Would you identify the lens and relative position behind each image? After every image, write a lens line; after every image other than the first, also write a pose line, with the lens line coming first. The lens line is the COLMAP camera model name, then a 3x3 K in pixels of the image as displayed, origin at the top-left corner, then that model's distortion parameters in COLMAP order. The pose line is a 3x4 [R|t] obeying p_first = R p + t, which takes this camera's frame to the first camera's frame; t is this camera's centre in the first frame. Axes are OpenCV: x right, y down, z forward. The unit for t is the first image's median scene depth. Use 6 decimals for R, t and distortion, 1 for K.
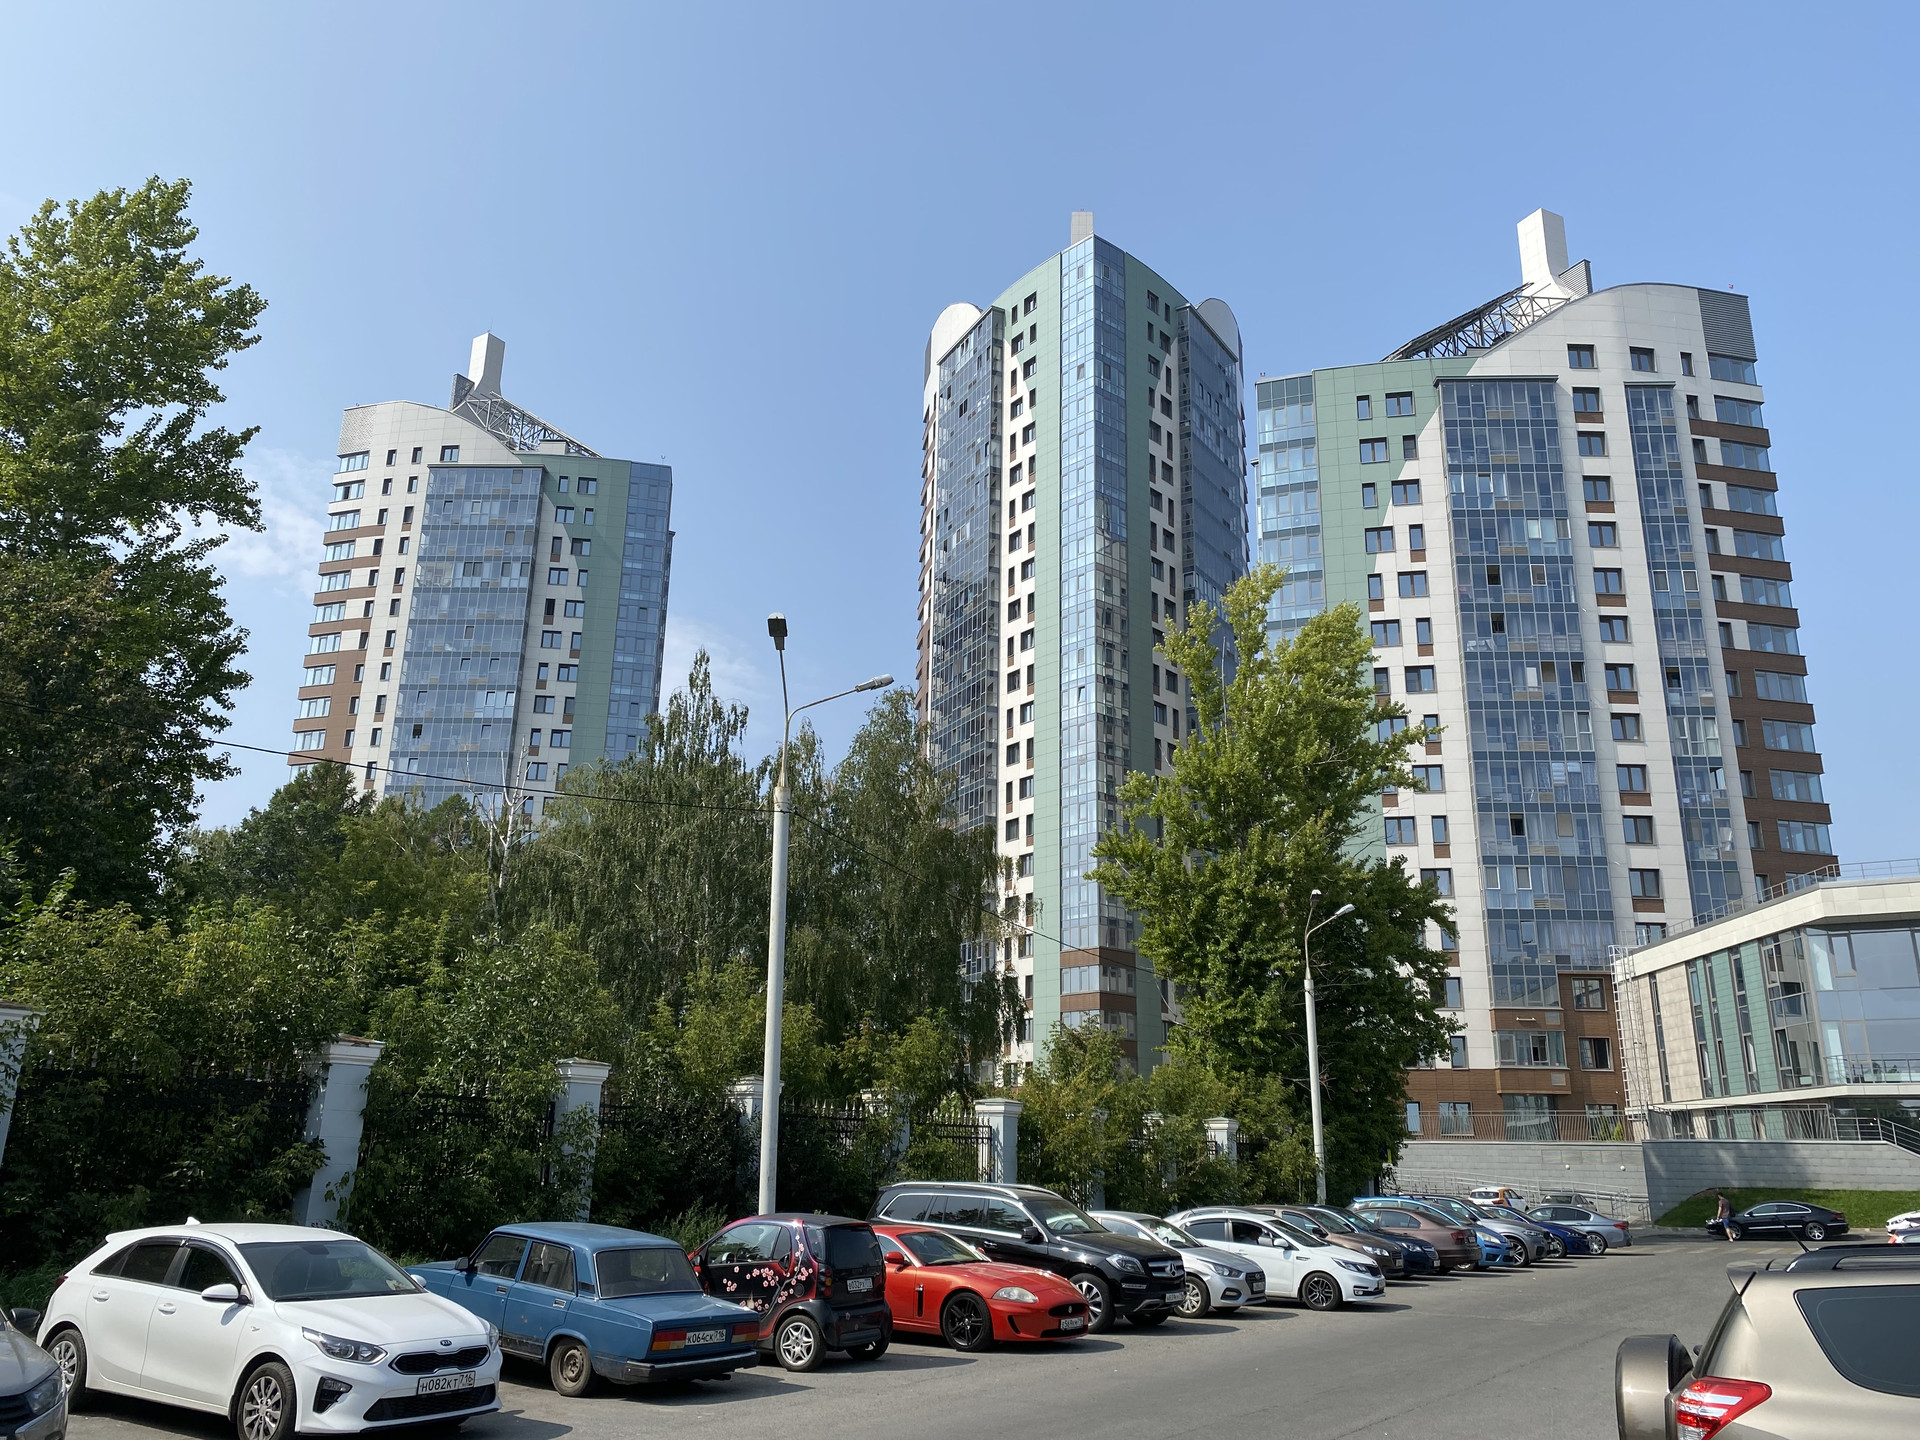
lens RADIAL K [[1464.7, 0, 960.2], [0, 1464.7, 718.0], [0, 0, 1]] dist [0.023561, -0.020819]
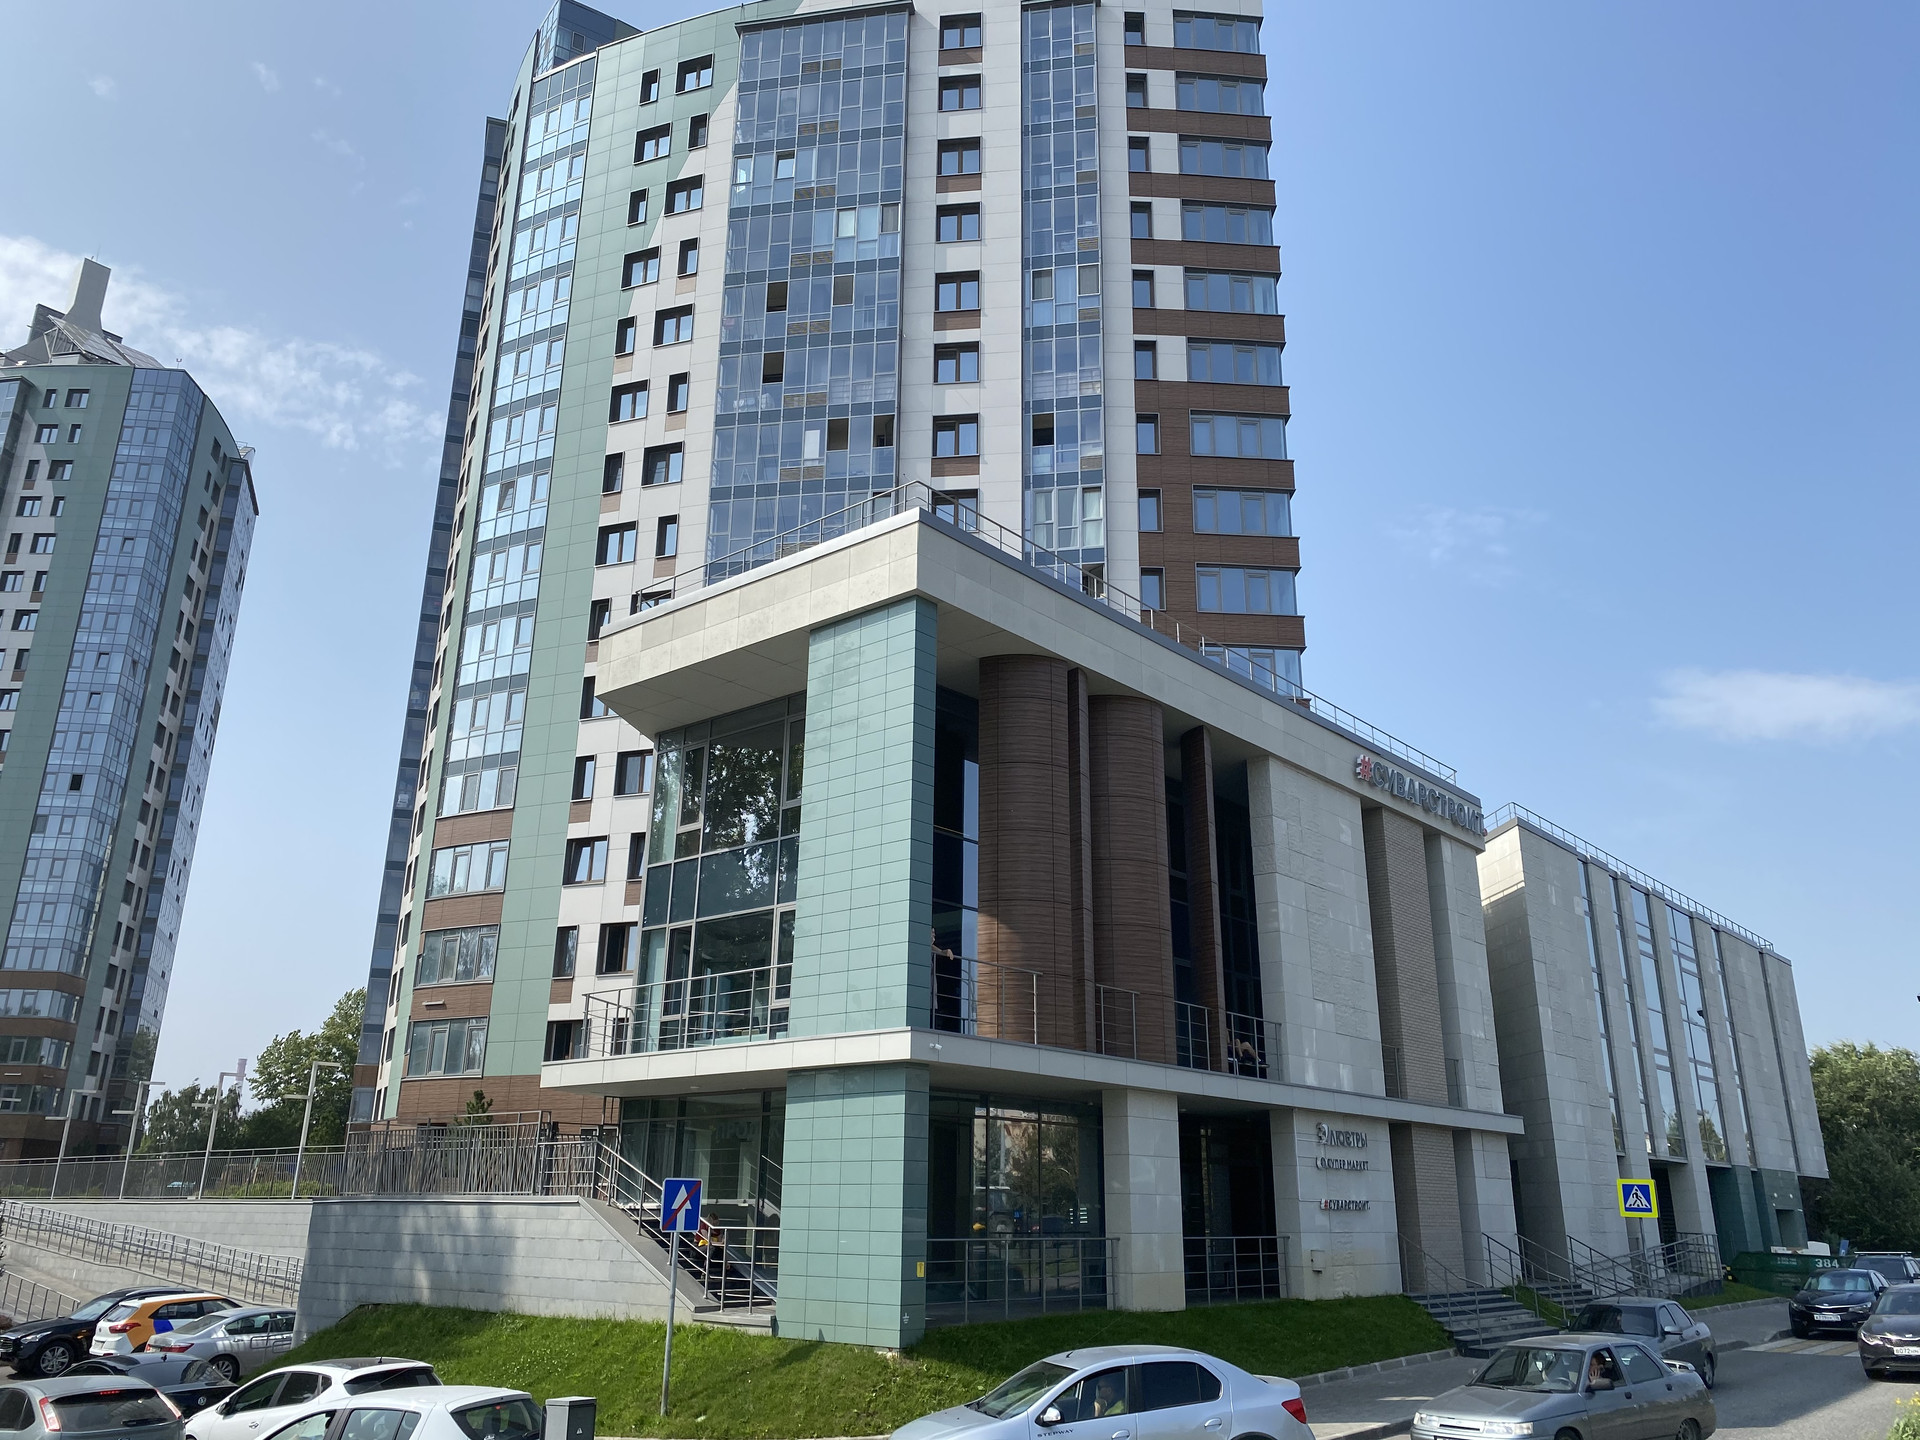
lens RADIAL K [[1464.7, 0, 961.3], [0, 1464.7, 712.4], [0, 0, 1]] dist [0.023561, -0.020819]
pose [[0.989208, -0.051479, -0.137175, 0.517229], [0.046746, 0.998202, -0.037505, 0.109358], [0.138860, 0.030688, 0.989836, 0.383767]]
